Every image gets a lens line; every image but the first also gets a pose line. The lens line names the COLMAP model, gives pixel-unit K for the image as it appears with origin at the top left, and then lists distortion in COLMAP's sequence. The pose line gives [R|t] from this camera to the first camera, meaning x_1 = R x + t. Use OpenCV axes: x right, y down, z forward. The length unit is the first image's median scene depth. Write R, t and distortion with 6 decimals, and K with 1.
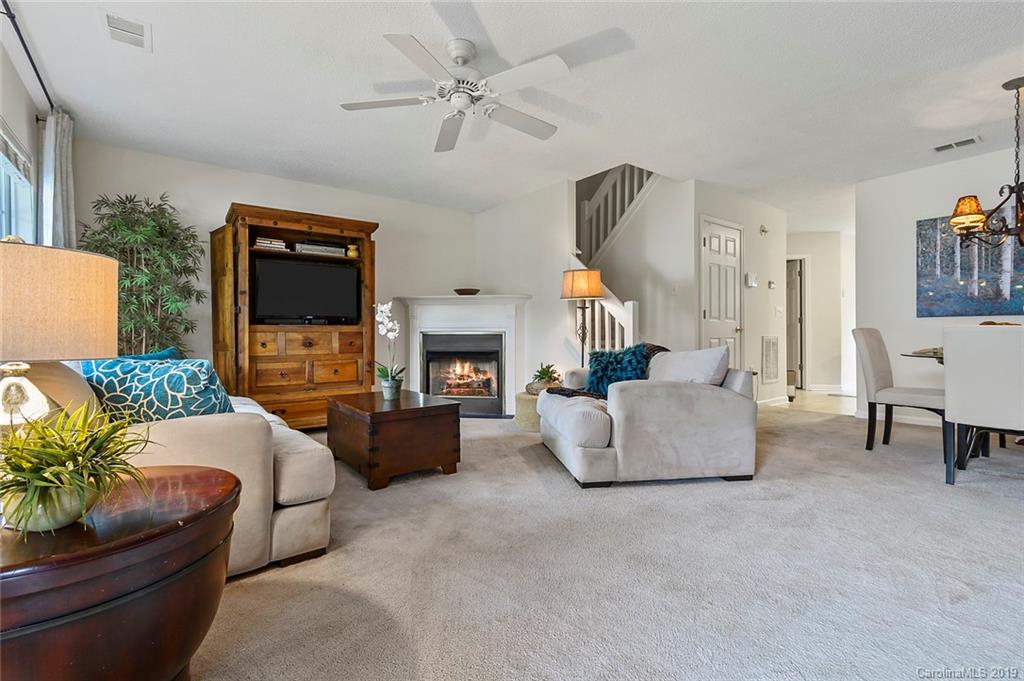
lens RADIAL K [[457.1, 0, 510.6], [0, 457.1, 334.8], [0, 0, 1]] dist [0.011900, -0.003411]
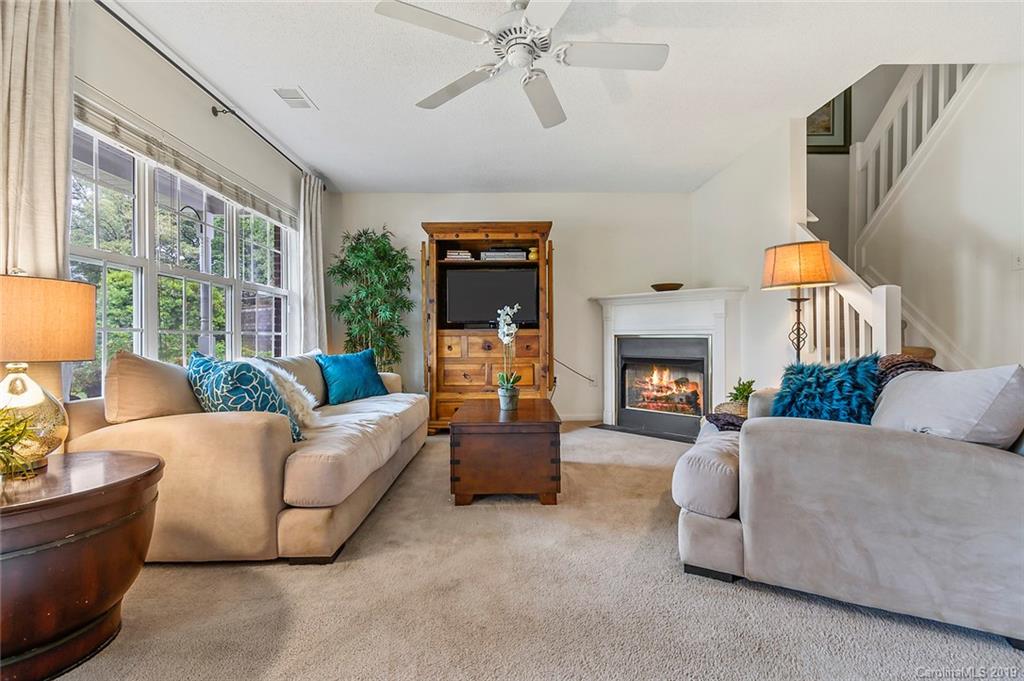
lens RADIAL K [[457.1, 0, 511.4], [0, 457.1, 336.8], [0, 0, 1]] dist [0.011900, -0.003411]
pose [[0.801359, -0.000204, -0.598183, 0.344966], [0.000113, 1.000000, -0.000190, -0.005932], [0.598183, 0.000084, 0.801359, 0.306964]]
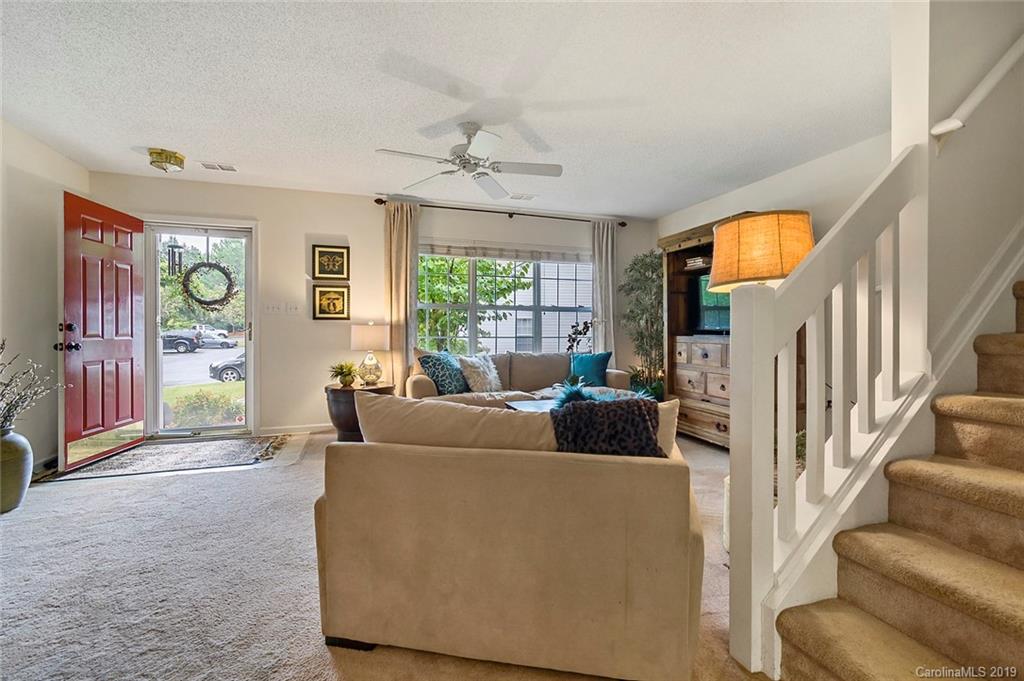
lens RADIAL K [[457.1, 0, 512.9], [0, 457.1, 333.8], [0, 0, 1]] dist [0.011900, -0.003411]
pose [[-0.322914, 0.013463, -0.946333, 0.998383], [-0.002040, 0.999887, 0.014921, -0.063715], [0.946426, 0.006749, -0.322849, 1.424969]]
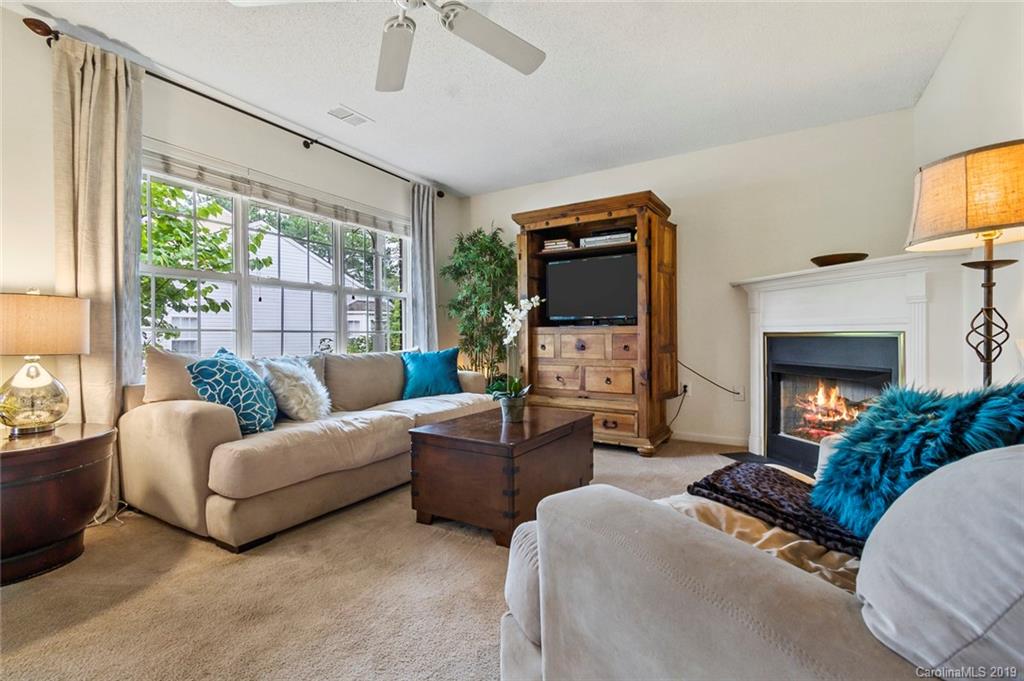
lens RADIAL K [[457.1, 0, 512.8], [0, 457.1, 336.7], [0, 0, 1]] dist [0.011900, -0.003411]
pose [[0.369018, 0.005654, -0.929405, 0.541998], [0.000869, 0.999979, 0.006428, -0.010350], [0.929422, -0.003180, 0.369005, 0.830072]]
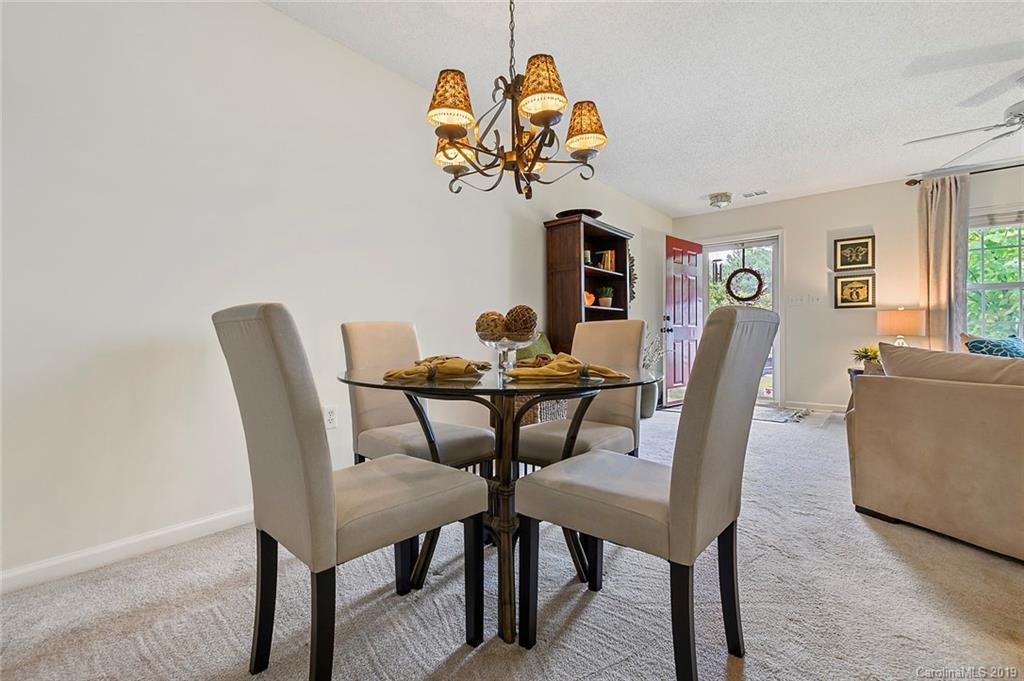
lens RADIAL K [[457.1, 0, 516.1], [0, 457.1, 334.9], [0, 0, 1]] dist [0.011900, -0.003411]
pose [[-0.972492, 0.010414, -0.232705, 1.329059], [0.009781, 0.999945, 0.003877, -0.000449], [0.232733, 0.001495, -0.972540, 1.692170]]
